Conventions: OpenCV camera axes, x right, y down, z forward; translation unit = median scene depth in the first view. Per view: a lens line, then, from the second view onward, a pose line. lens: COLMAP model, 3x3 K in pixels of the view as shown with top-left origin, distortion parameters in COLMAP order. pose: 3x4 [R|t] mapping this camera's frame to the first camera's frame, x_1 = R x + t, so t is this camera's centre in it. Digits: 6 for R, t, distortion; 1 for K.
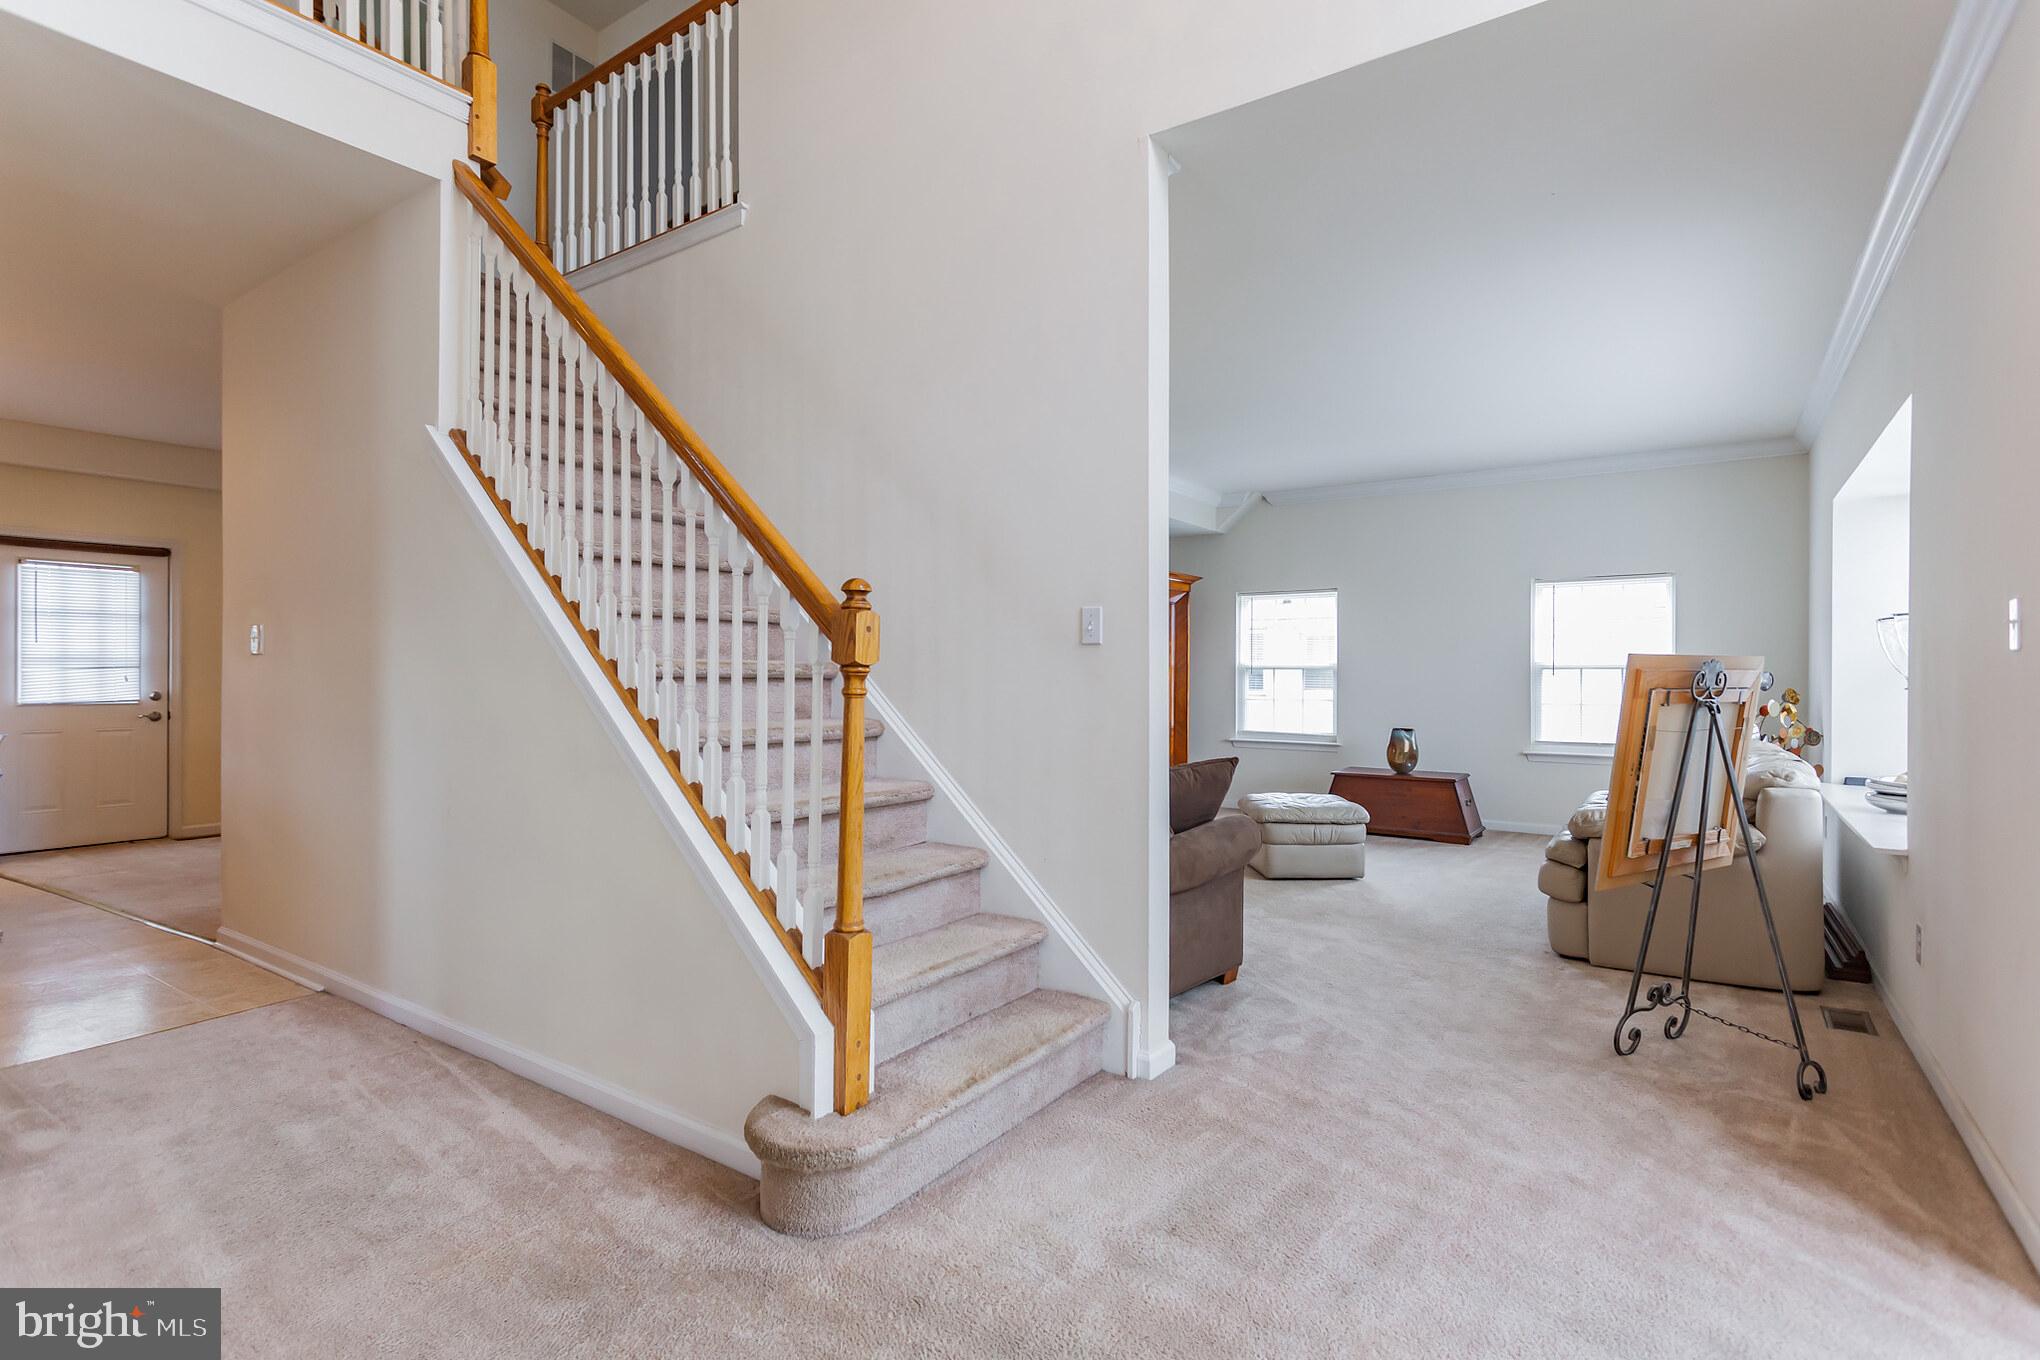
lens RADIAL K [[970.3, 0, 1025.7], [0, 970.3, 675.3], [0, 0, 1]] dist [-0.007974, 0.000205]
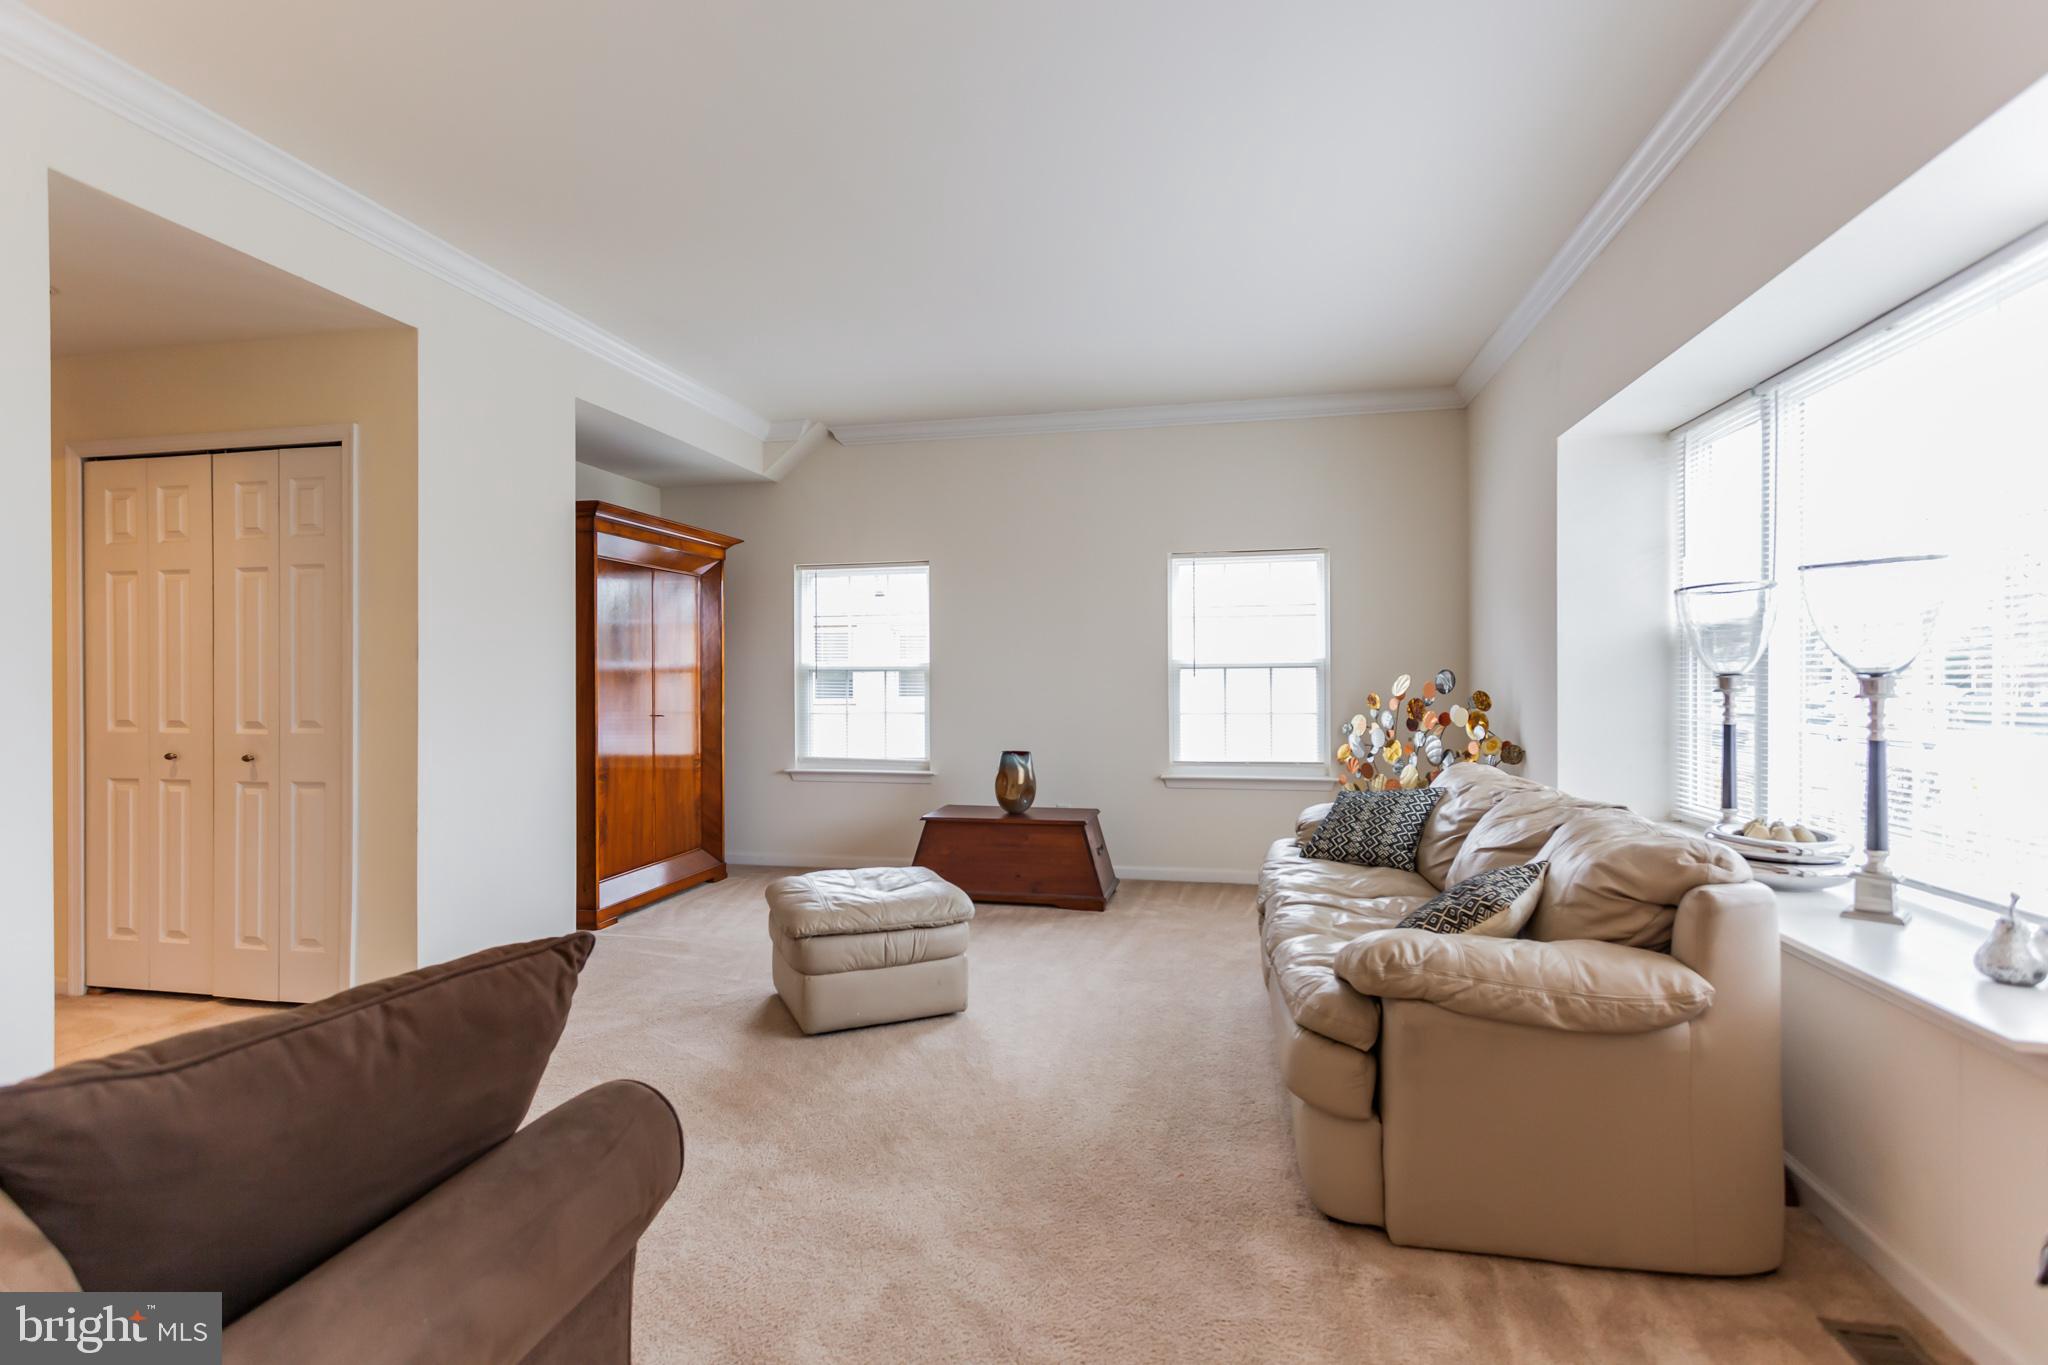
lens RADIAL K [[966.2, 0, 1012.8], [0, 966.2, 682.5], [0, 0, 1]] dist [-0.020760, 0.000392]
pose [[0.926943, -0.008650, 0.375102, 0.123095], [0.008150, 0.999963, 0.002920, 0.001506], [-0.375113, 0.000350, 0.926979, 0.349834]]
